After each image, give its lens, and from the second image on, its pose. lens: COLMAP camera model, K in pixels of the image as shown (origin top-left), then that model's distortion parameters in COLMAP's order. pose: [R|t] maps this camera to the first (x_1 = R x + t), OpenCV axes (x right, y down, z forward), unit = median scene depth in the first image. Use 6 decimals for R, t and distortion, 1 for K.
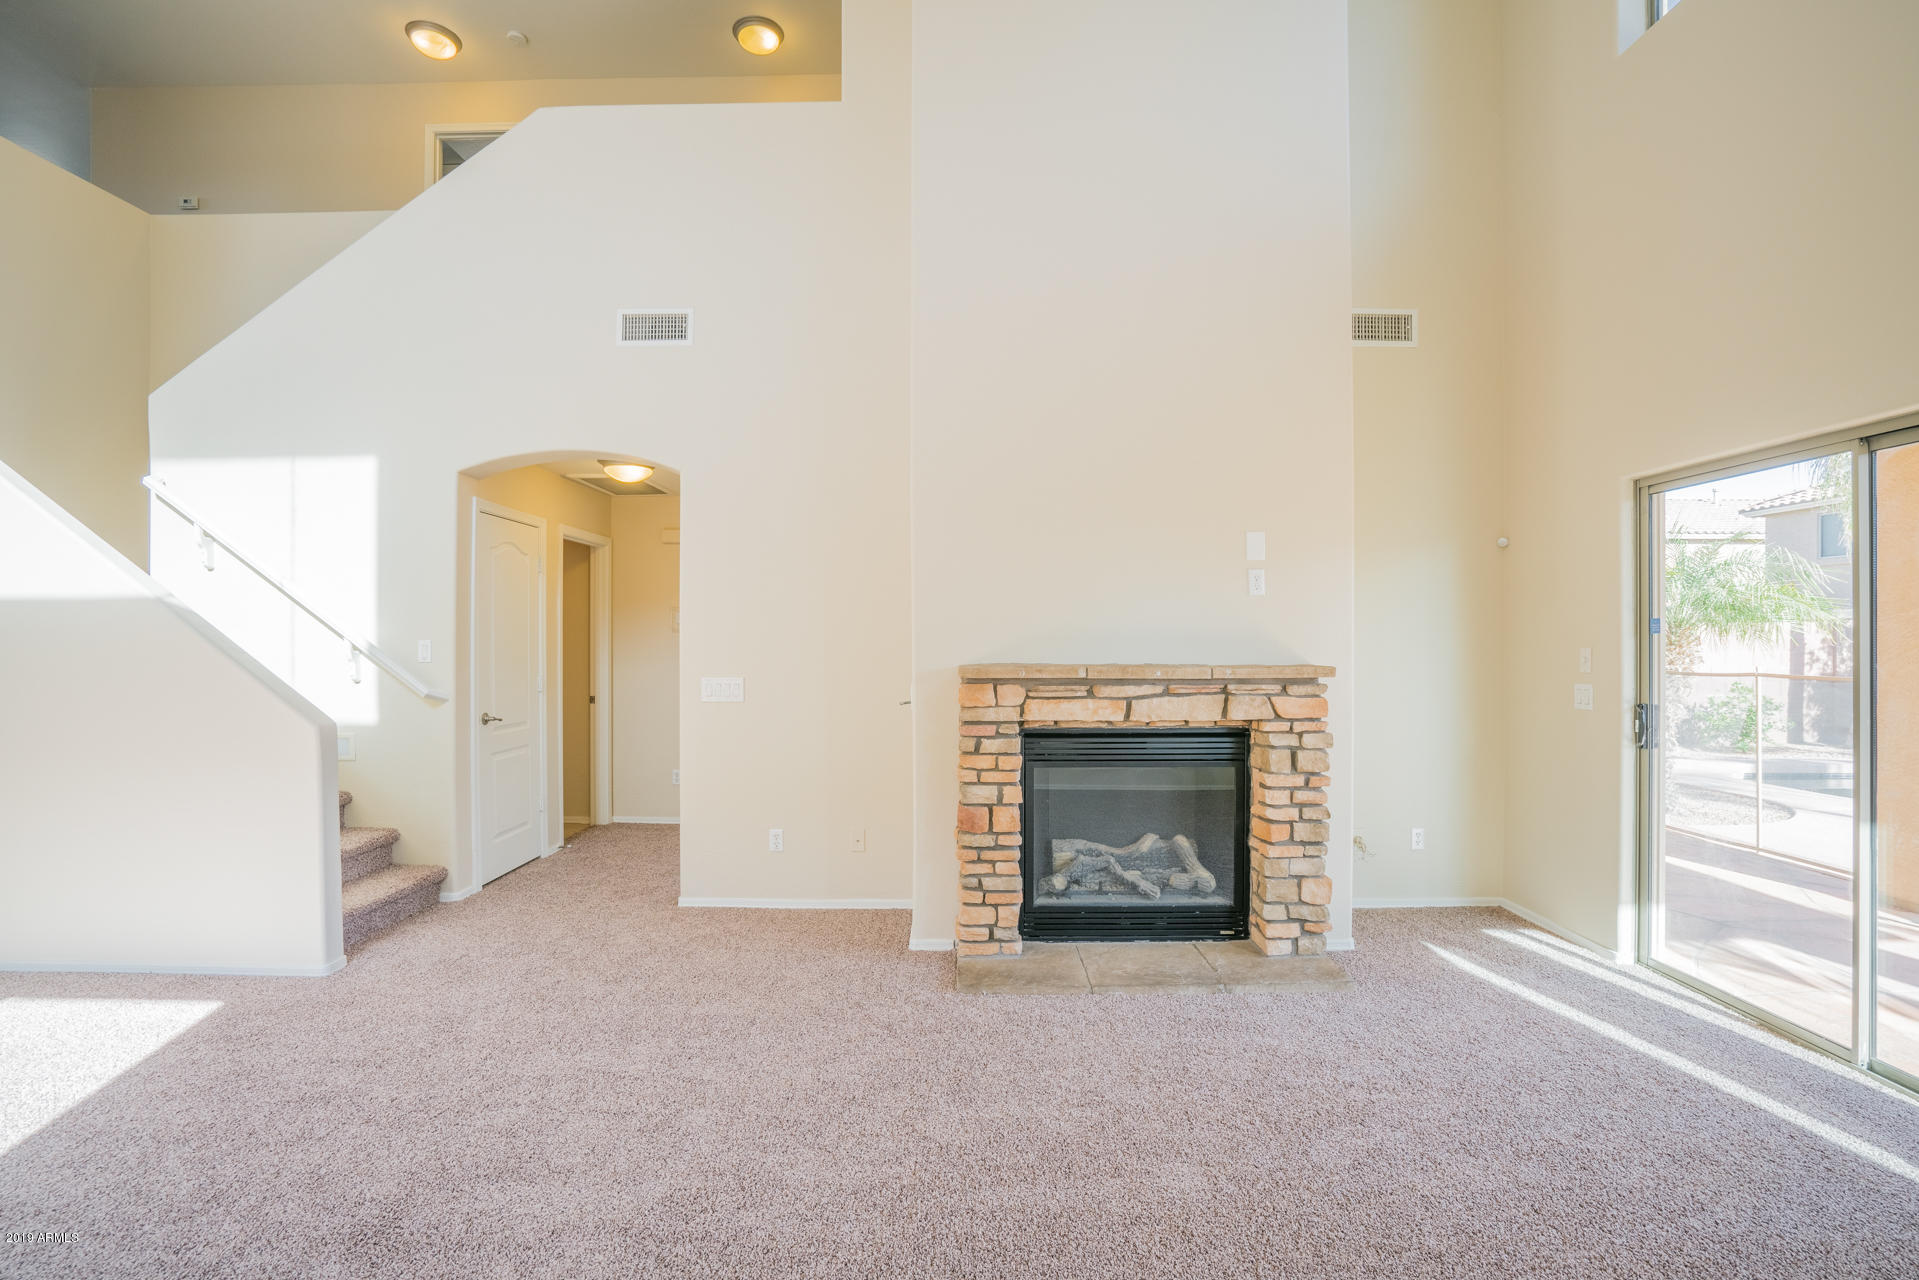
lens RADIAL K [[888.0, 0, 950.1], [0, 888.0, 637.6], [0, 0, 1]] dist [-0.017647, 0.000719]
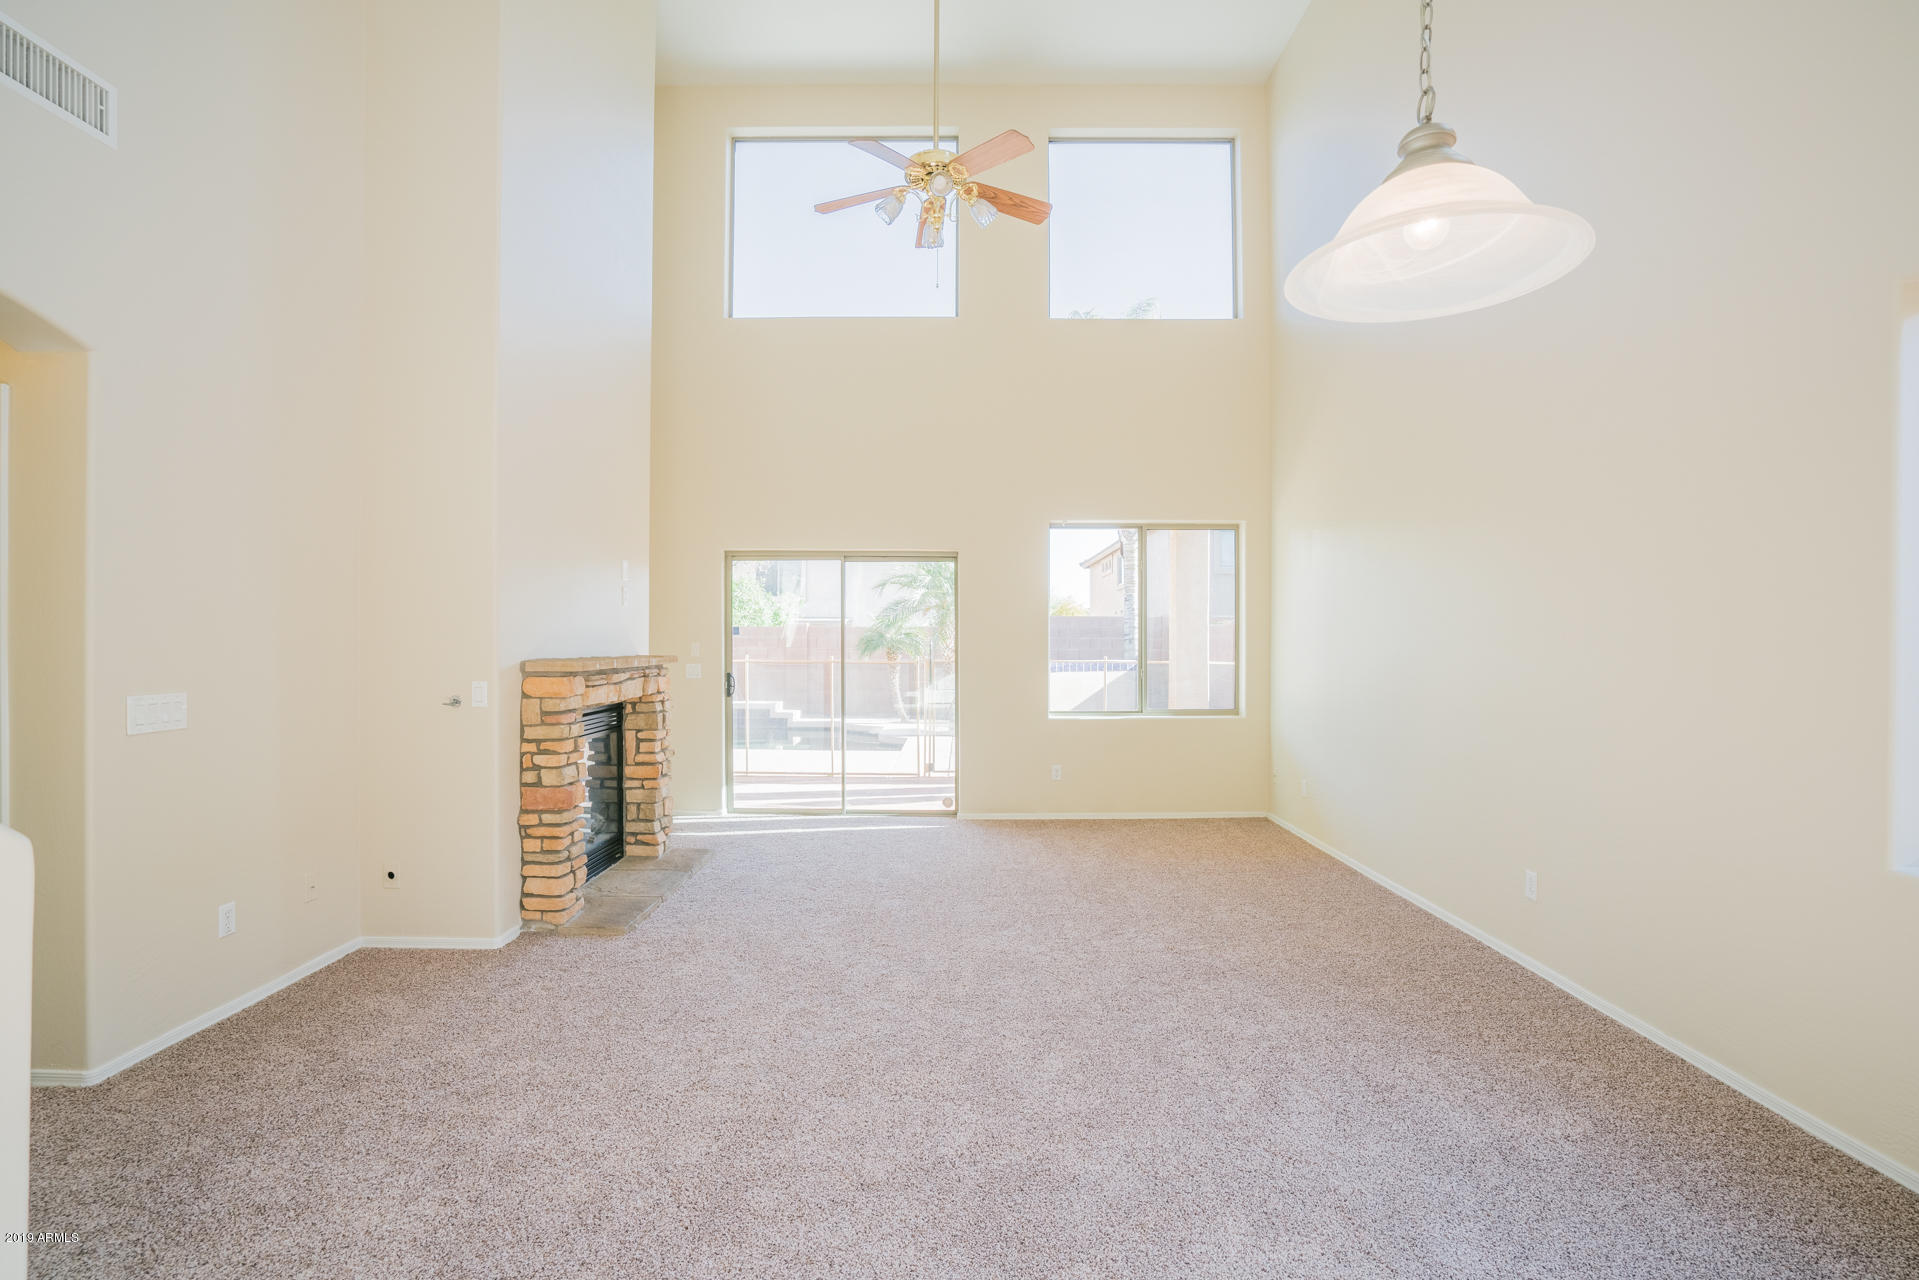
lens RADIAL K [[888.0, 0, 961.7], [0, 888.0, 648.0], [0, 0, 1]] dist [-0.017647, 0.000719]
pose [[-0.002146, -0.009391, 0.999954, -1.098800], [-0.008607, 0.999919, 0.009372, 0.001726], [-0.999961, -0.008586, -0.002226, 0.519818]]
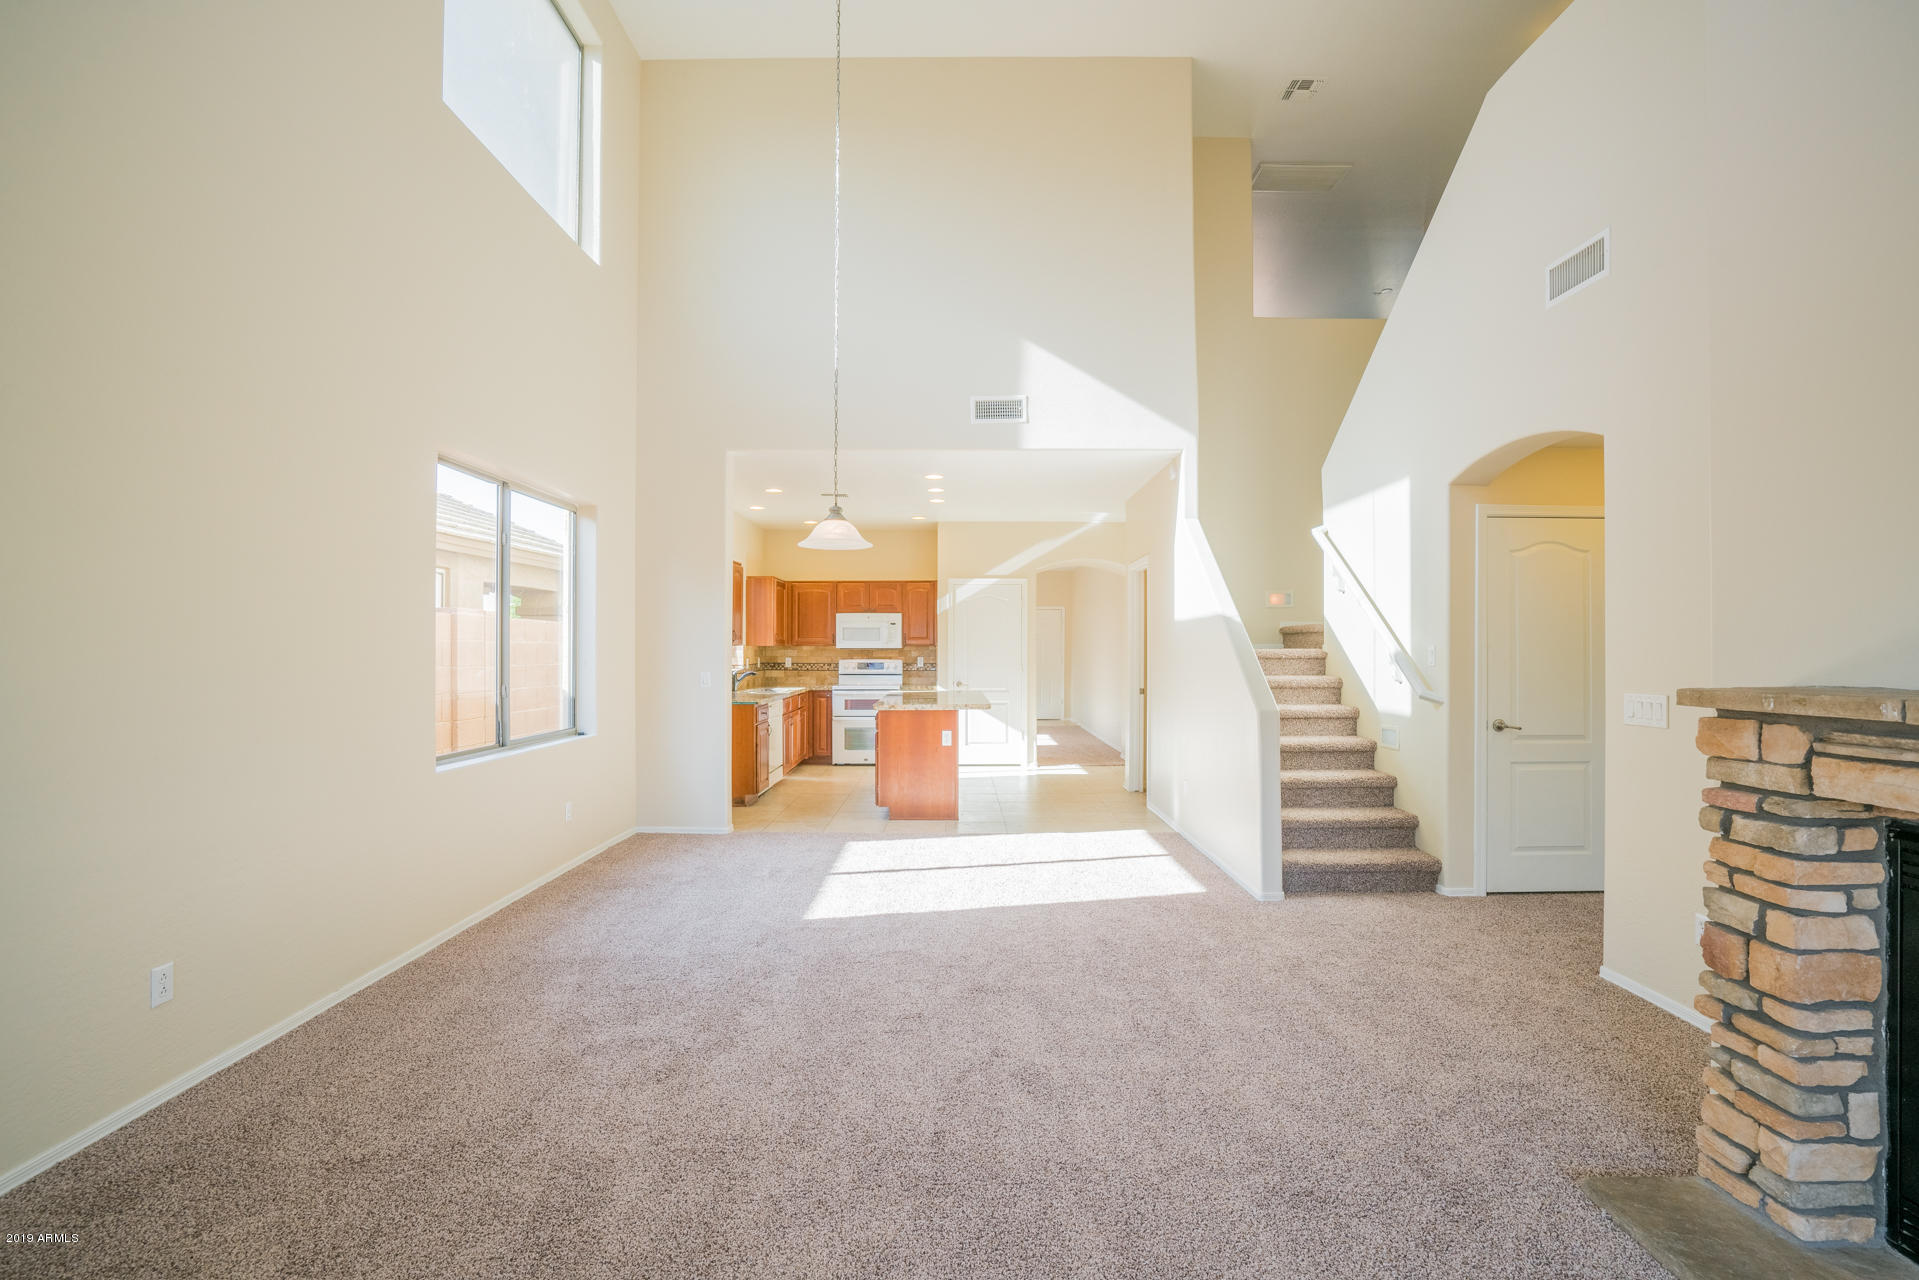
lens RADIAL K [[888.0, 0, 956.6], [0, 888.0, 630.2], [0, 0, 1]] dist [-0.017647, 0.000719]
pose [[0.038007, -0.019225, -0.999093, 0.580321], [0.002855, 0.999813, -0.019130, 0.004292], [0.999273, -0.002126, 0.038055, 0.476984]]
